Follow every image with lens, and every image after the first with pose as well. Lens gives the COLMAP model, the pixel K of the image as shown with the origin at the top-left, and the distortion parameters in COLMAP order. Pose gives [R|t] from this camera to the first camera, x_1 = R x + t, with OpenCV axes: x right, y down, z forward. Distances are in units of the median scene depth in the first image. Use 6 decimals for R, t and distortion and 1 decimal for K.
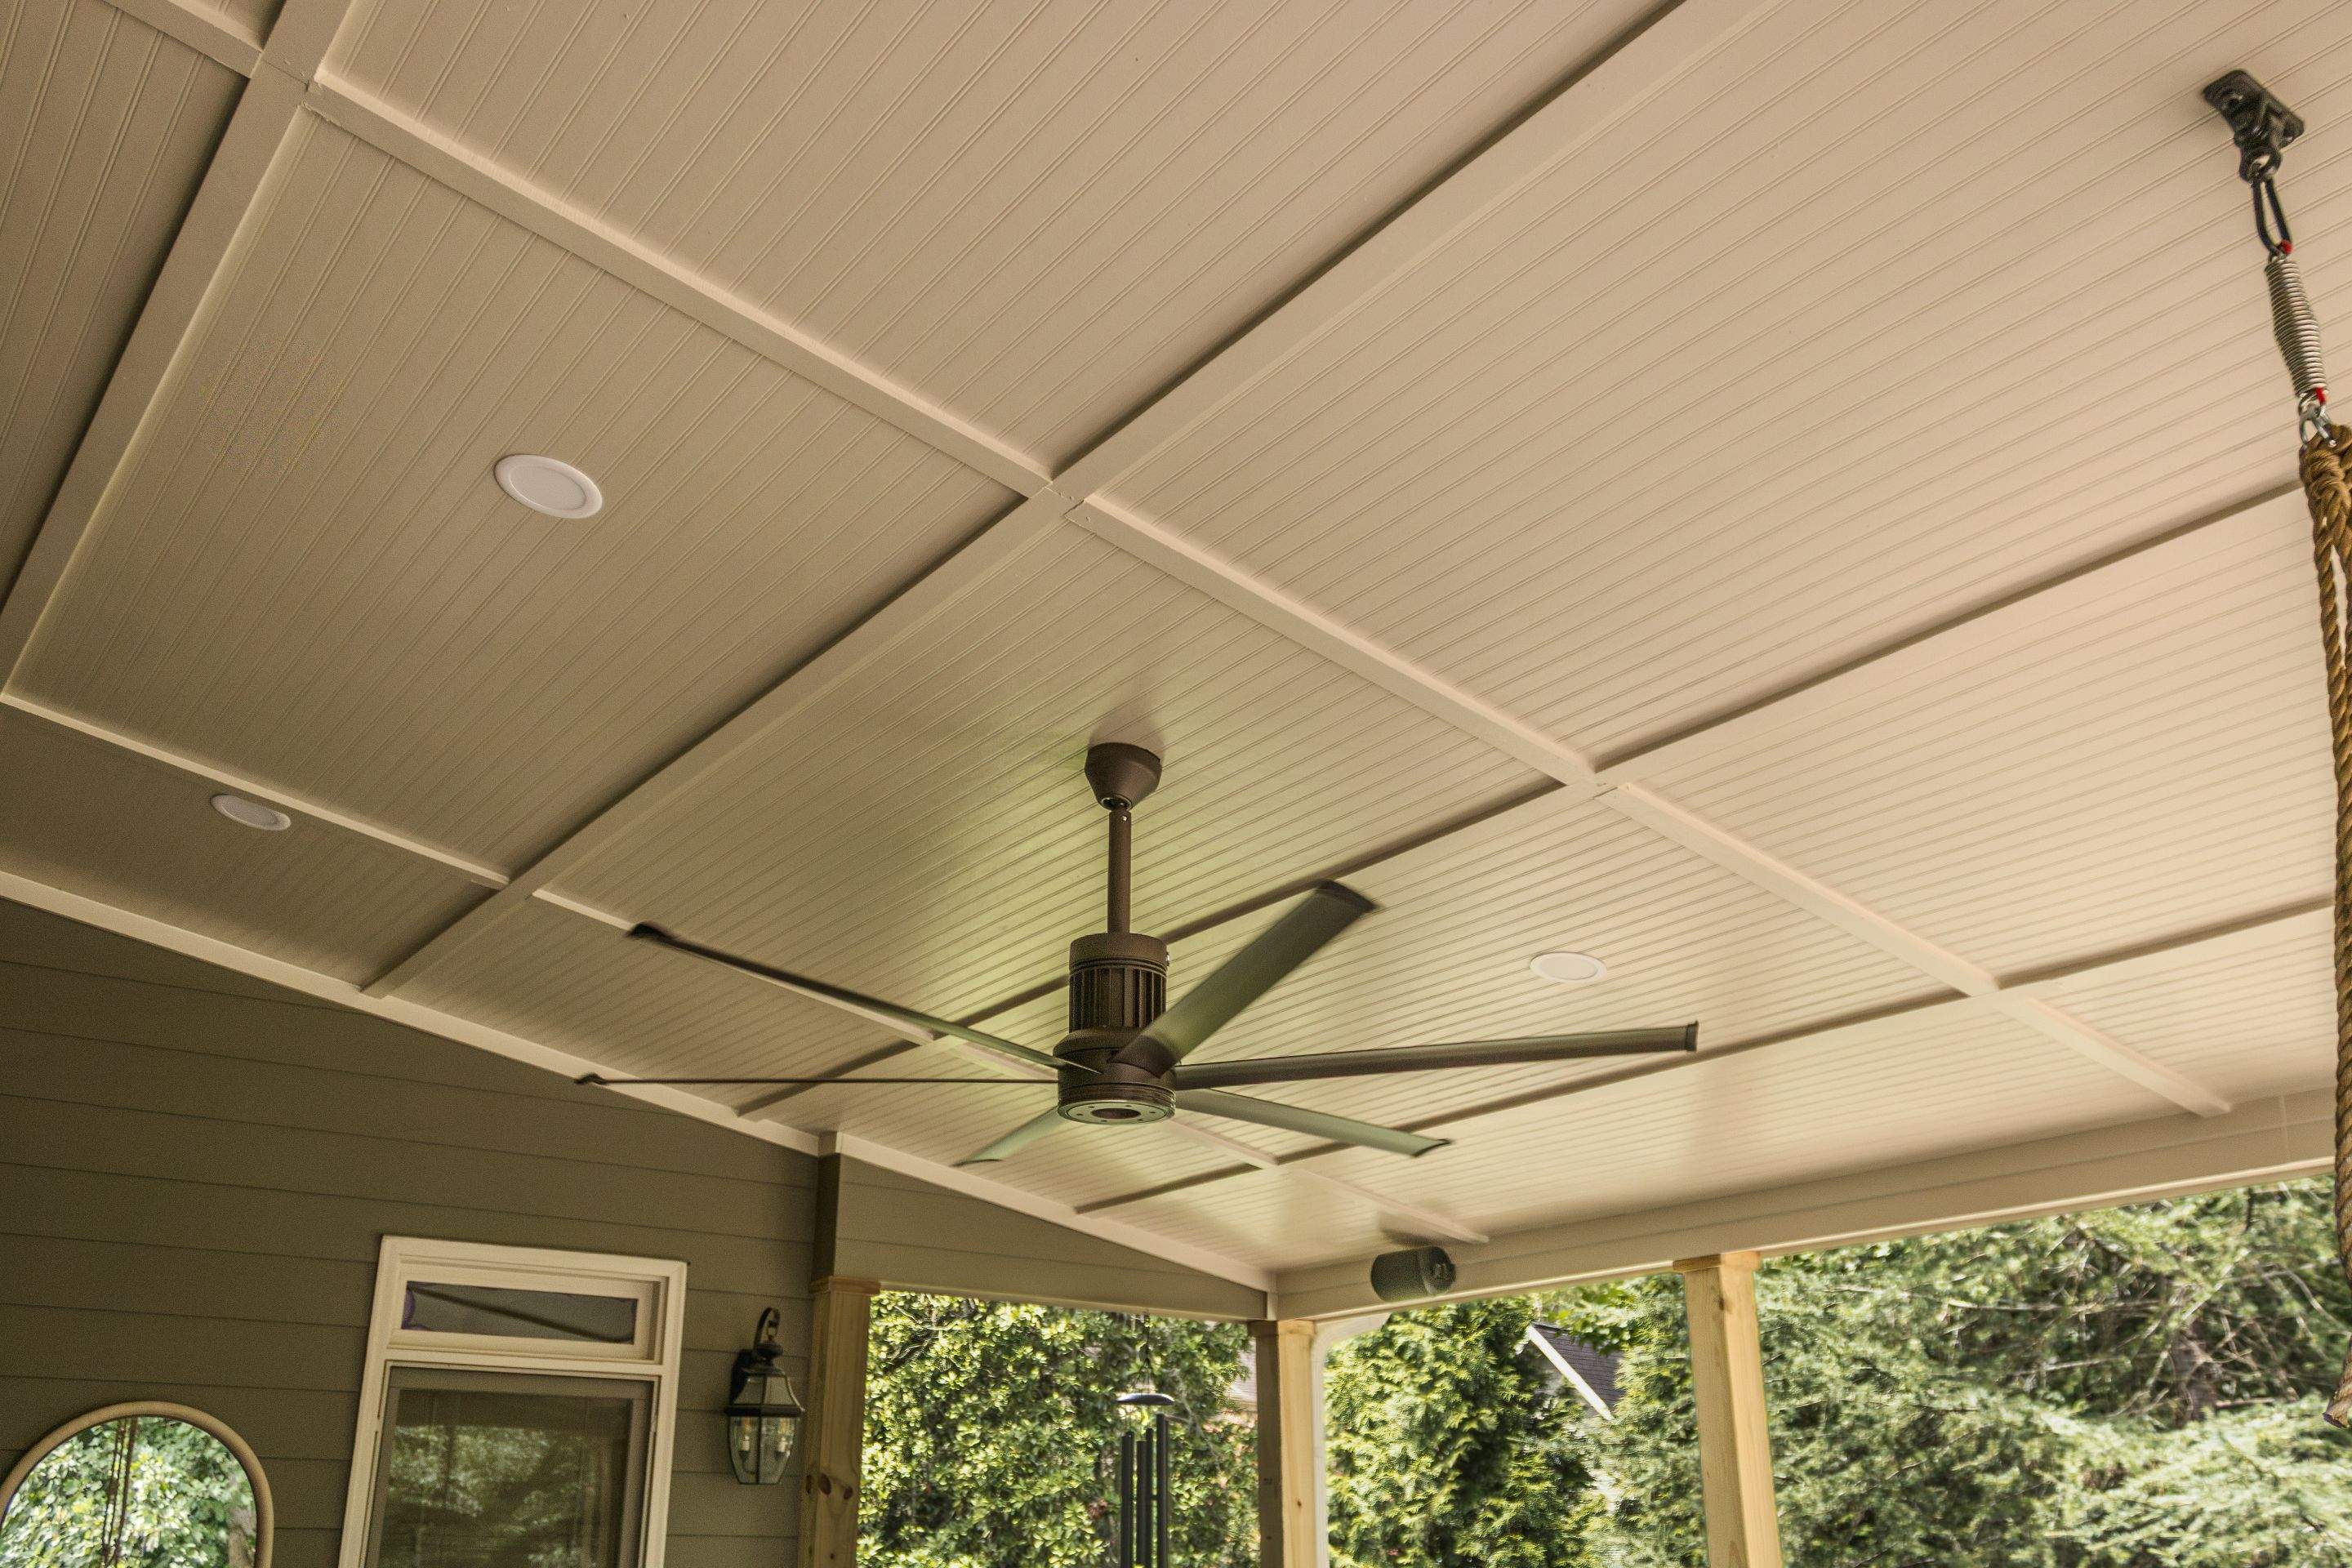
lens RADIAL K [[2080.0, 0, 1171.8], [0, 2080.0, 820.4], [0, 0, 1]] dist [0.052184, -0.098078]
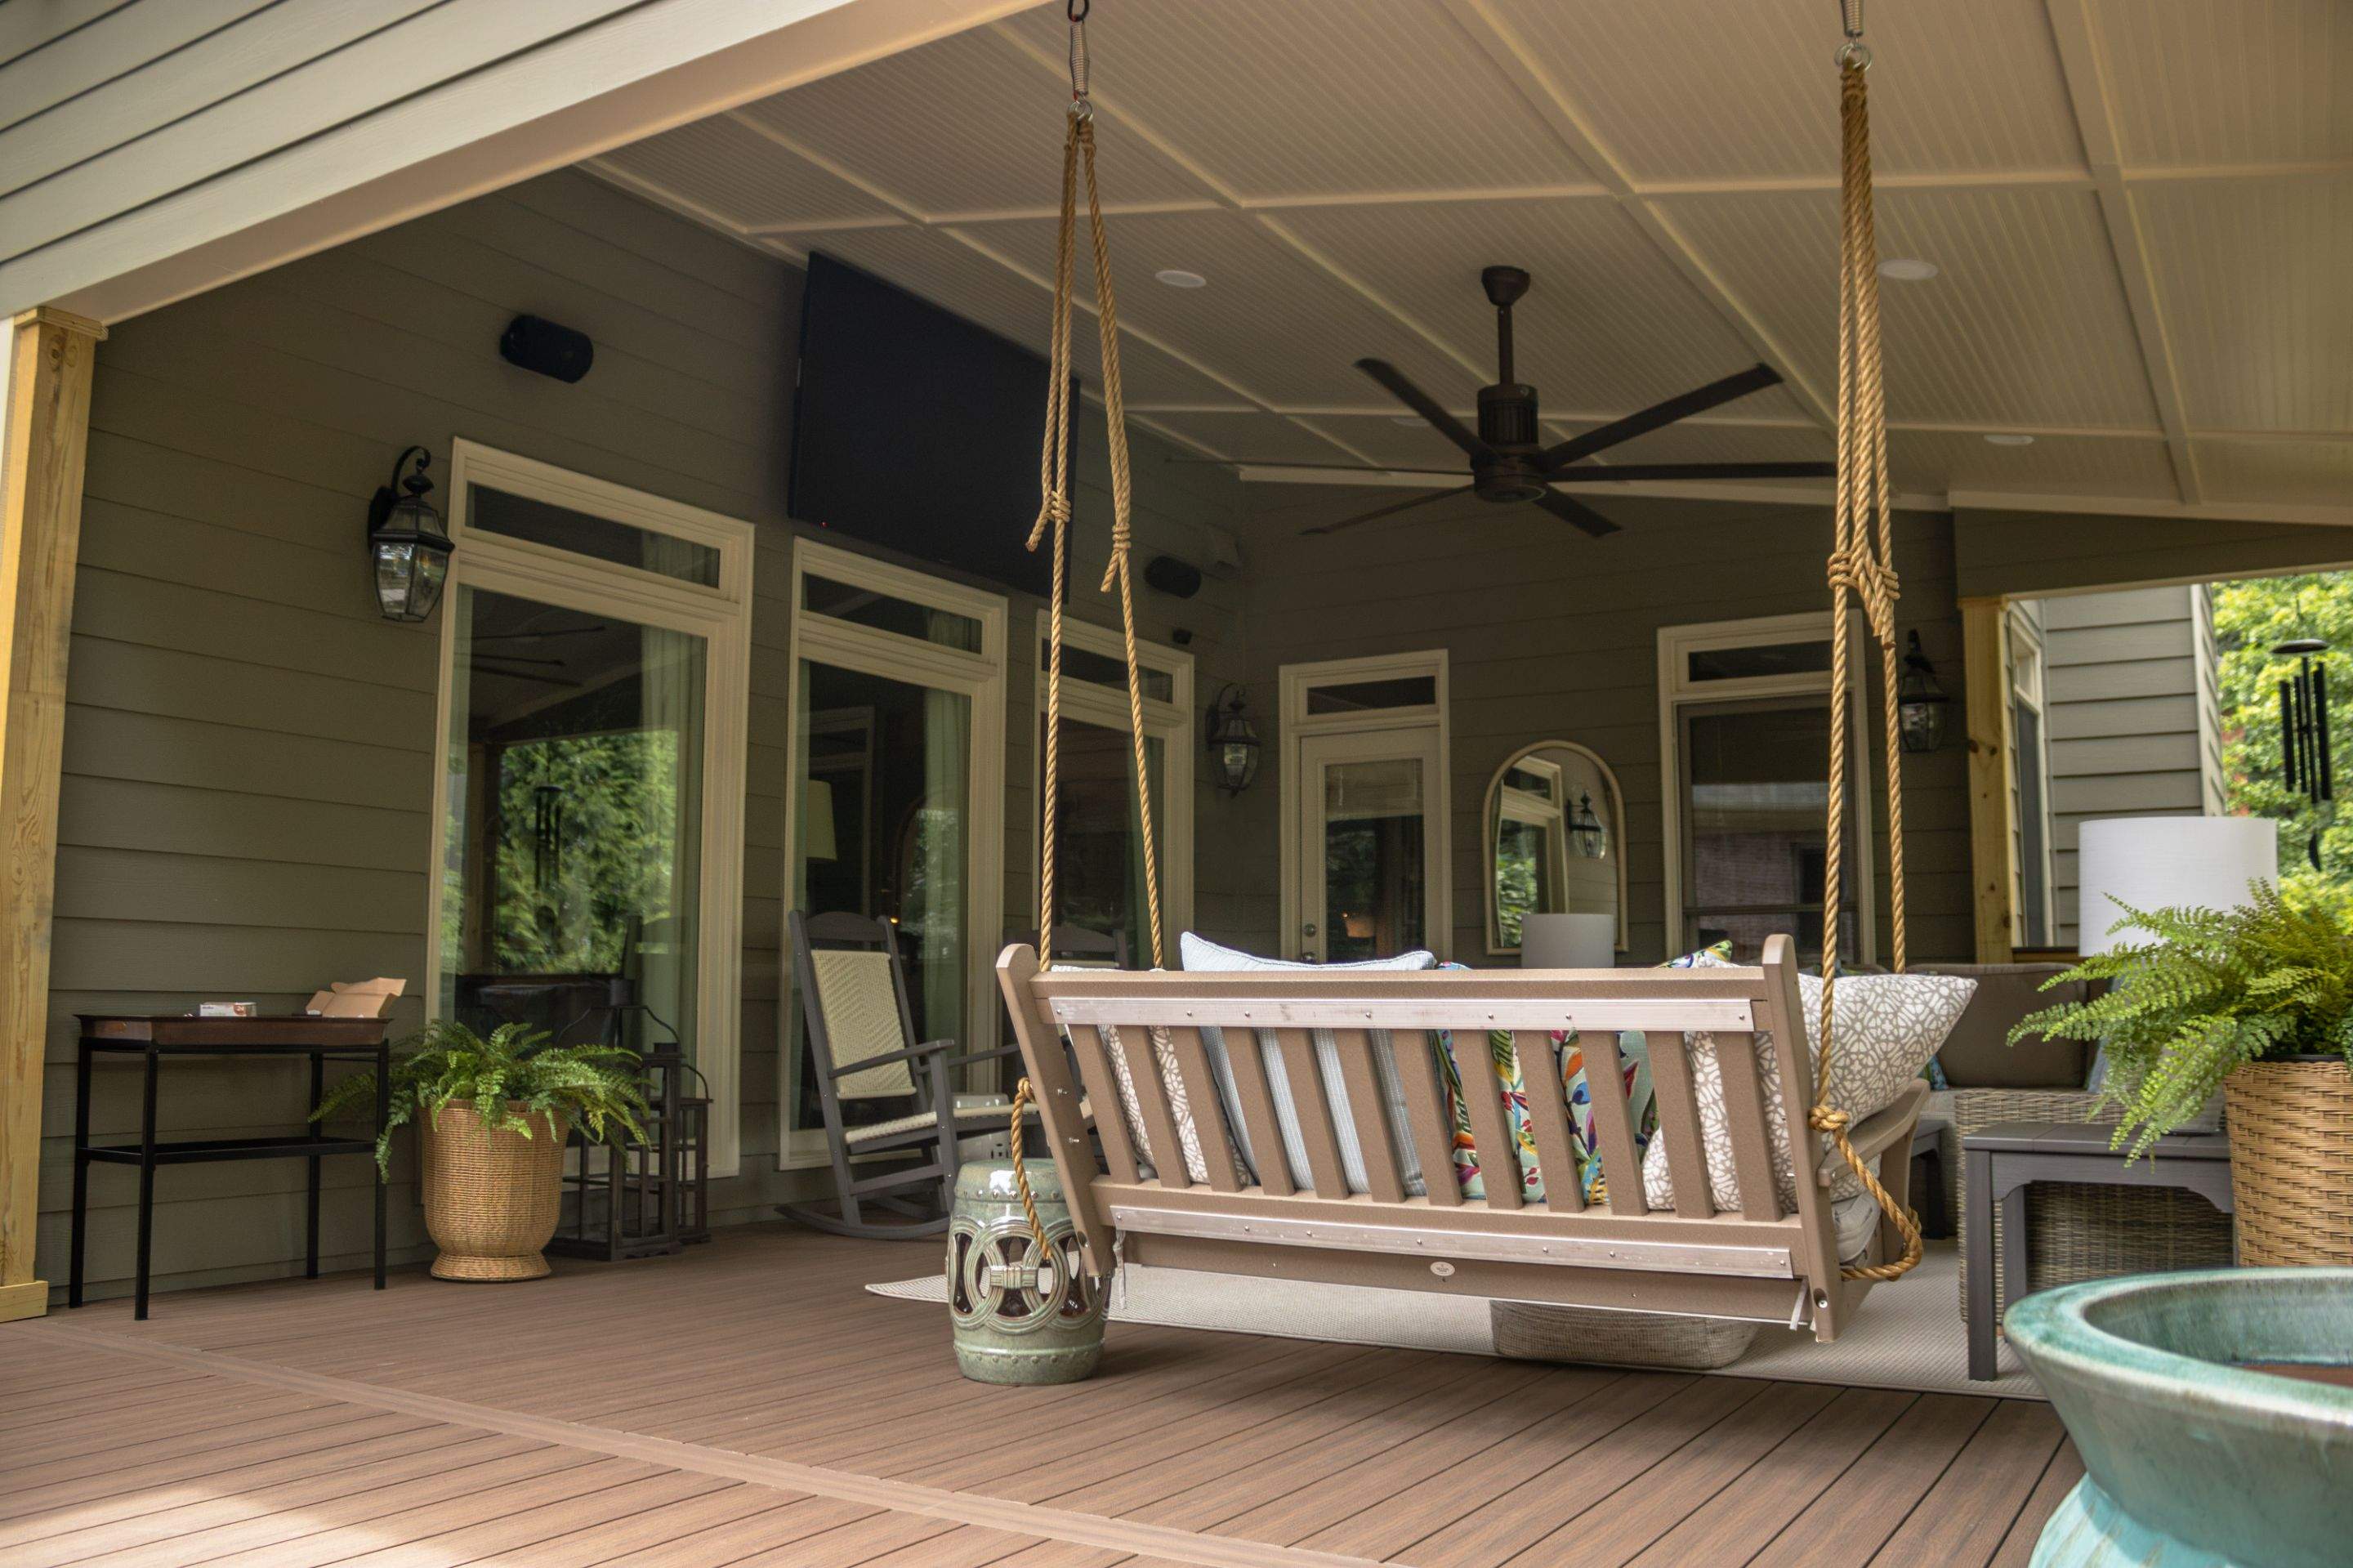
lens RADIAL K [[1988.4, 0, 1176.5], [0, 1988.4, 784.0], [0, 0, 1]] dist [-0.172033, 0.164604]
pose [[0.389656, -0.103307, -0.915148, 0.273274], [0.323547, 0.945704, 0.031005, 0.047627], [0.862256, -0.308175, 0.401924, 0.016358]]
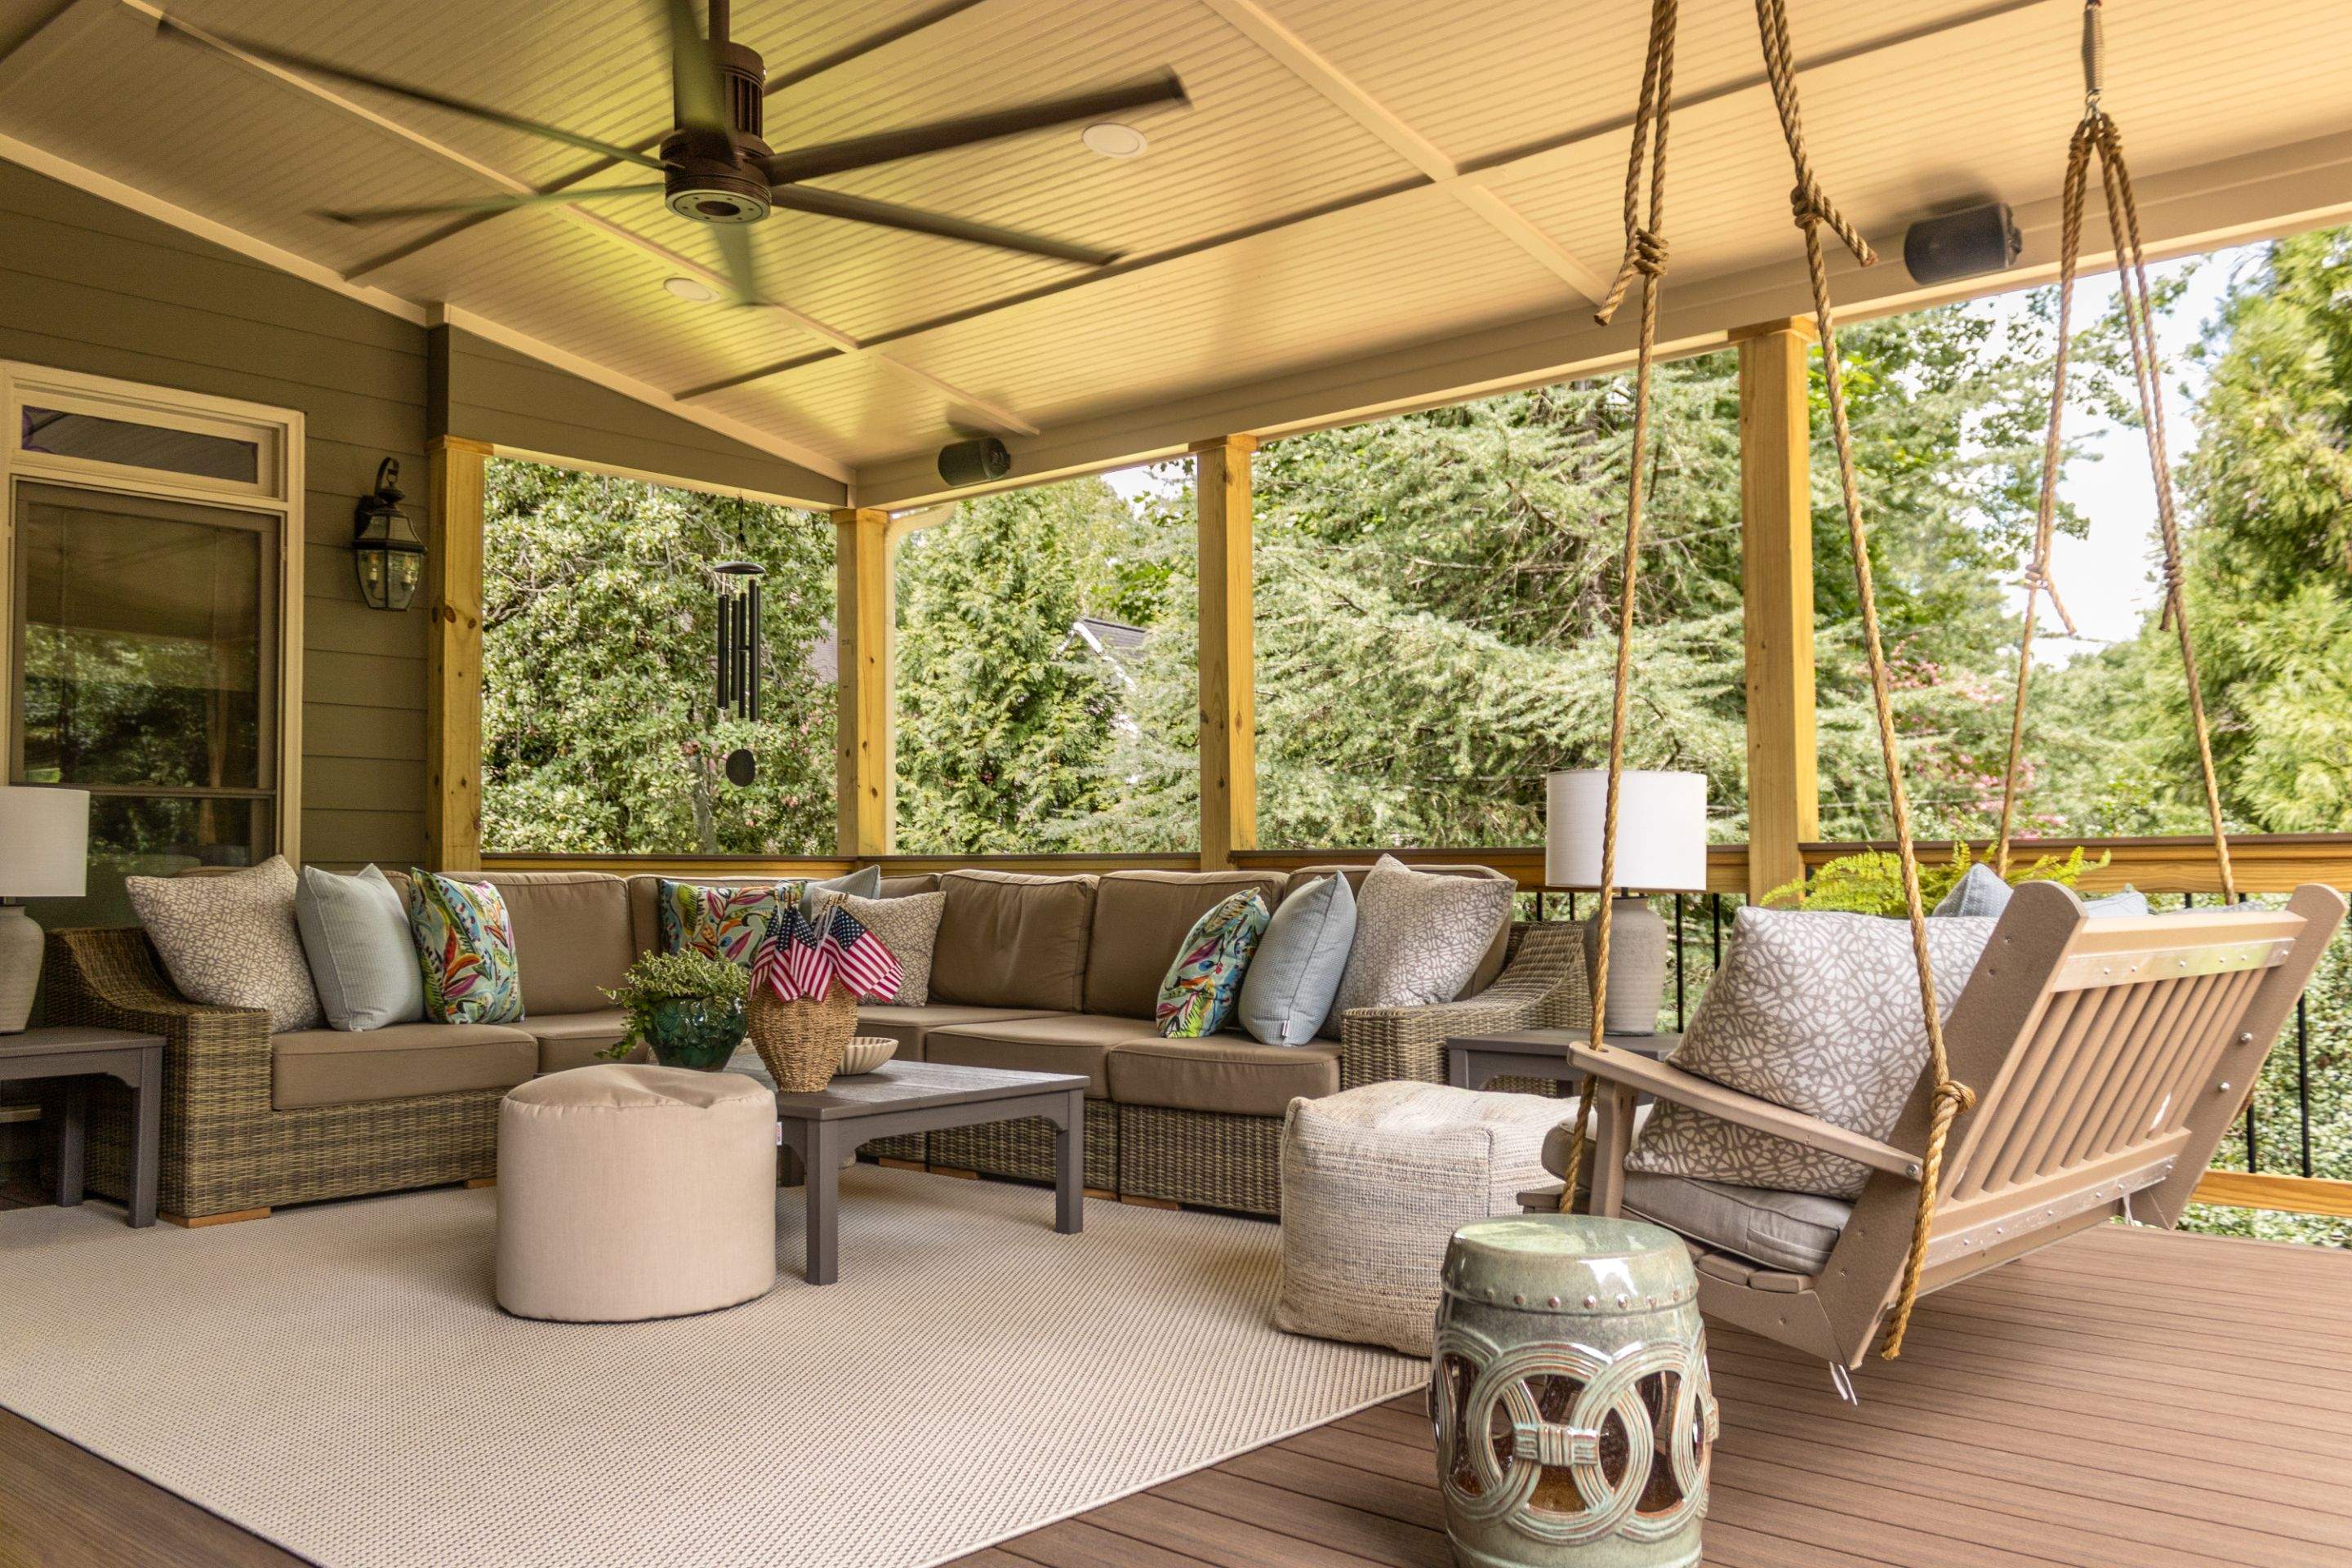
lens RADIAL K [[1901.7, 0, 1176.0], [0, 1901.7, 784.0], [0, 0, 1]] dist [0.057418, -0.057038]
pose [[0.976600, 0.003594, 0.215032, -0.001322], [-0.069085, 0.952110, 0.297849, 0.023575], [-0.203664, -0.305735, 0.930079, -0.028121]]
